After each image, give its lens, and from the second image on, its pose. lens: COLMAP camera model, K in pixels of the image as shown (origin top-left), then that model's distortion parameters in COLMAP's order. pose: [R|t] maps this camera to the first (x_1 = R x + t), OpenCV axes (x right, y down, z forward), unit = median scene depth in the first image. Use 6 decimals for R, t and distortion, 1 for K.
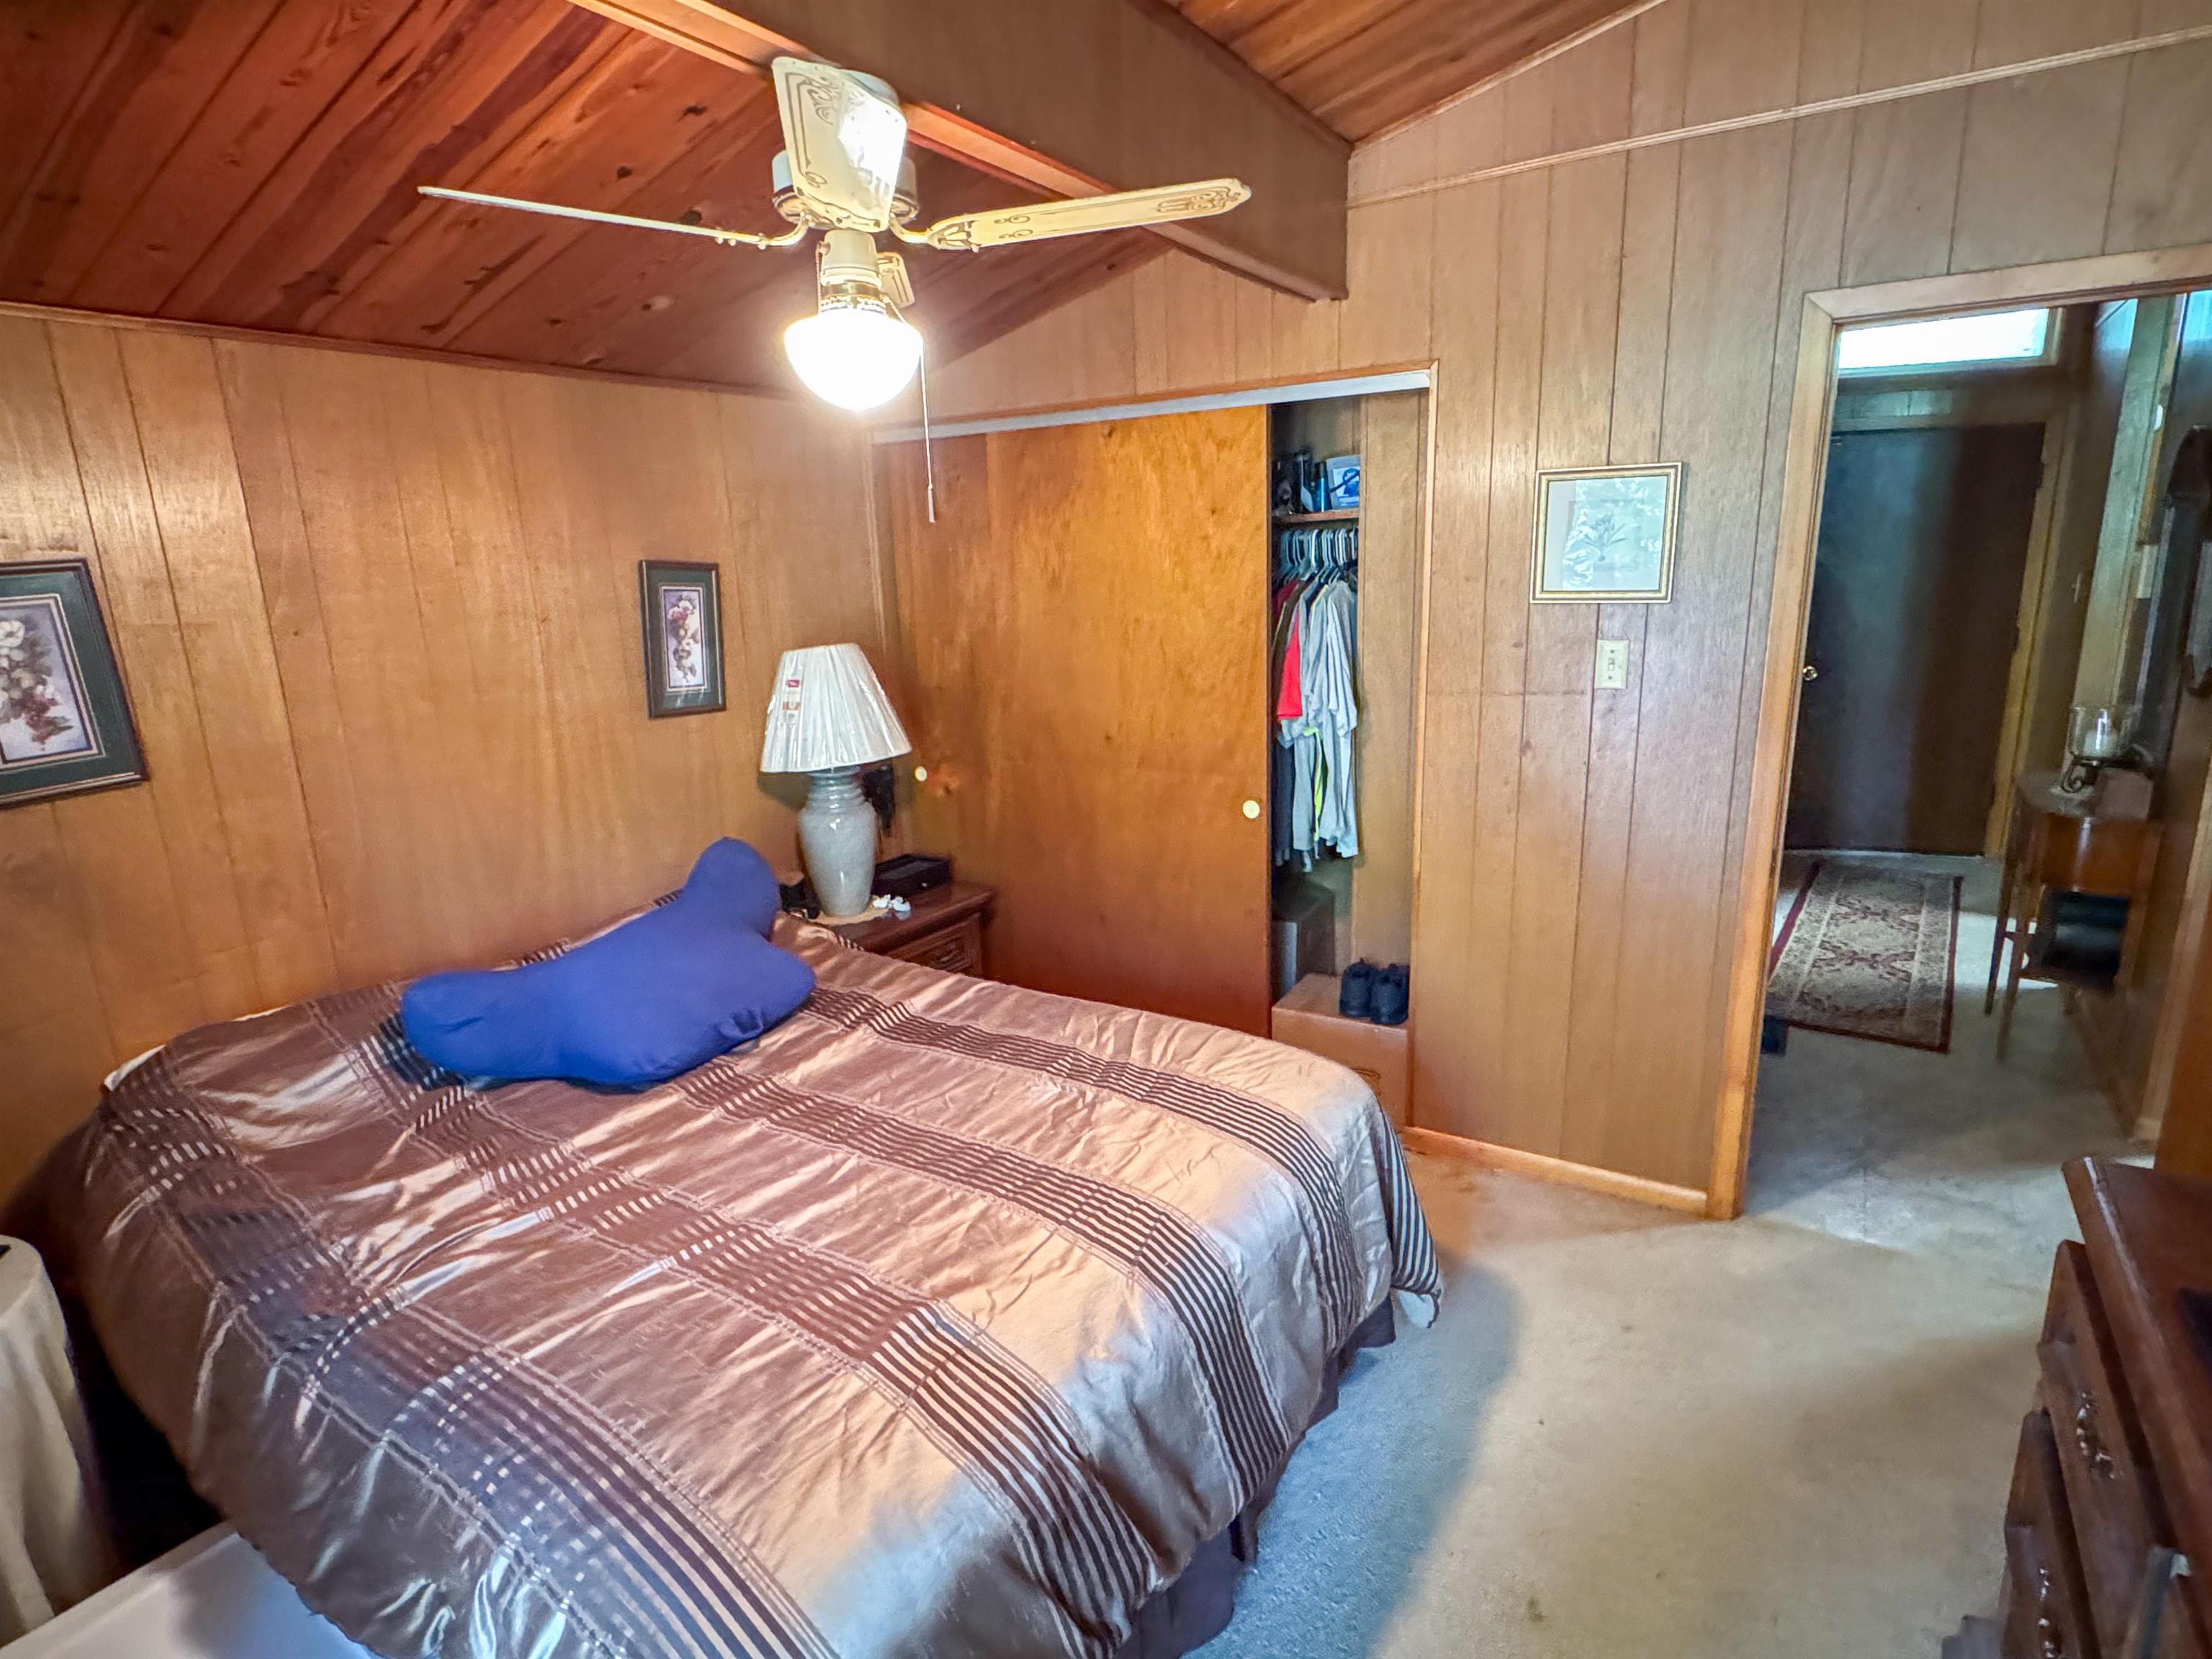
lens RADIAL K [[1154.7, 0, 1098.4], [0, 1154.7, 834.3], [0, 0, 1]] dist [-0.001968, -0.000175]
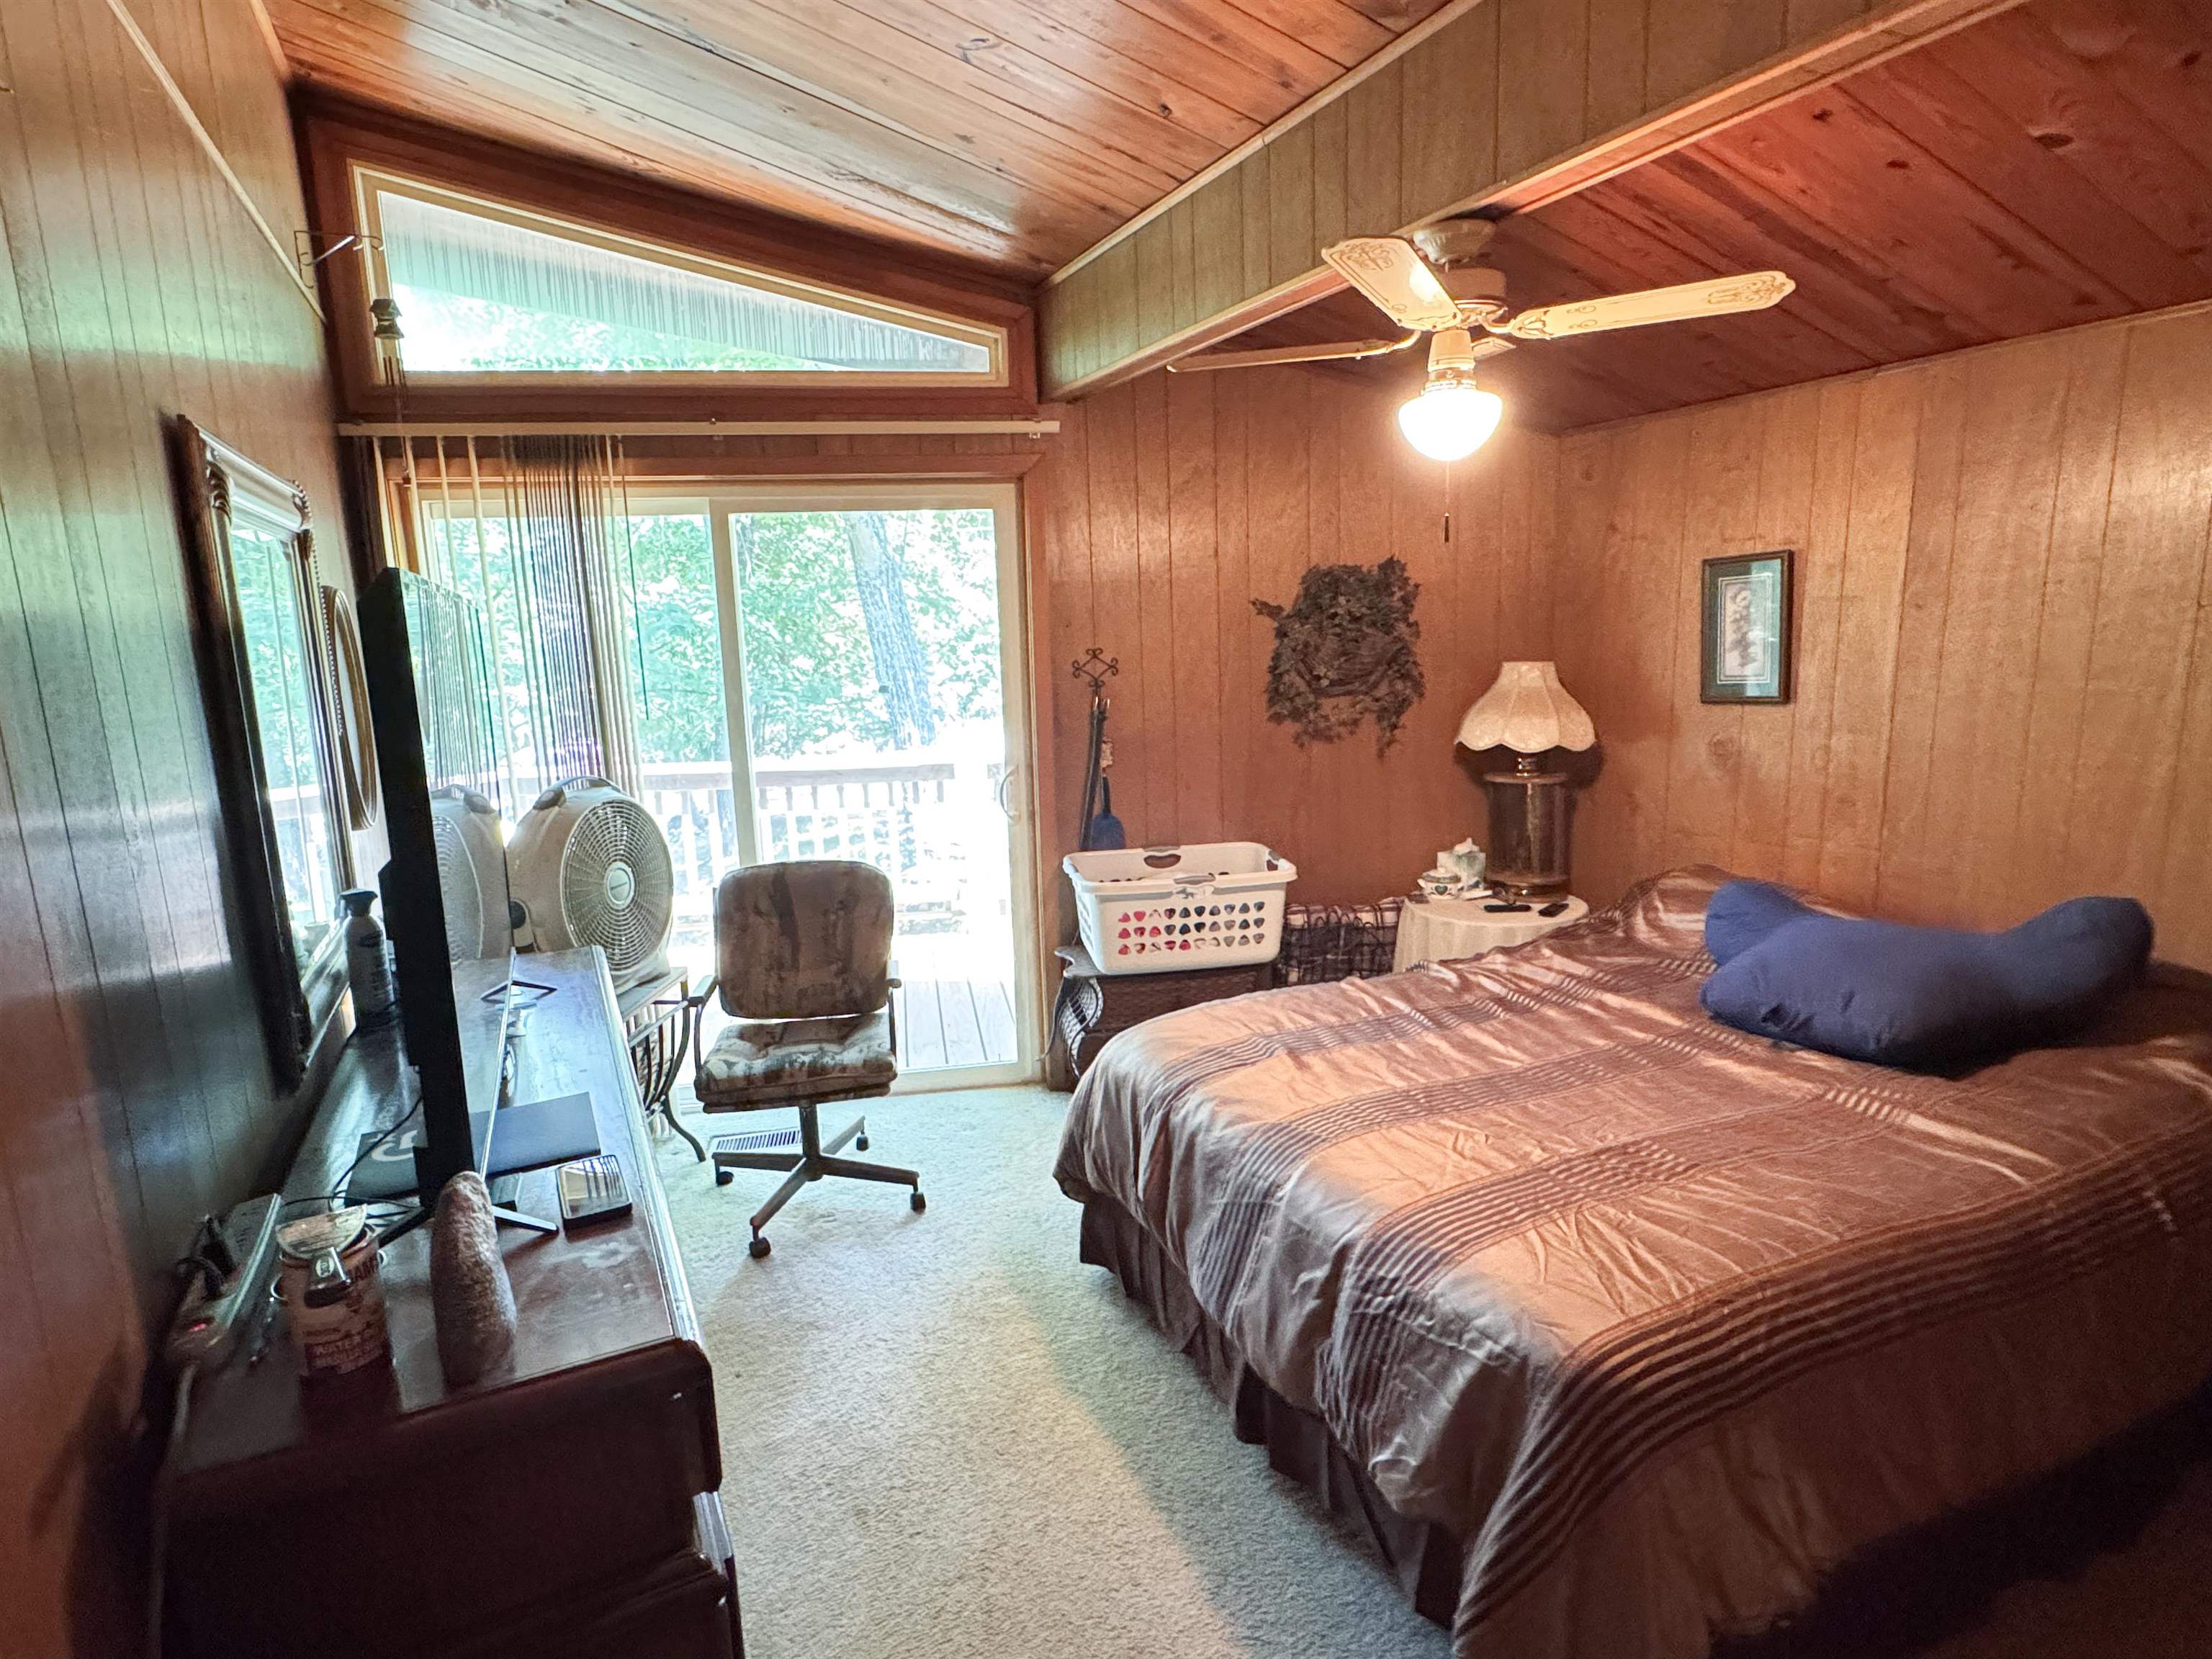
lens RADIAL K [[1154.7, 0, 1098.4], [0, 1154.7, 834.3], [0, 0, 1]] dist [-0.001968, -0.000175]
pose [[-0.523652, 0.204738, -0.826965, 0.900280], [-0.156453, 0.931074, 0.329582, -0.250290], [0.837443, 0.301968, -0.455526, 1.047084]]
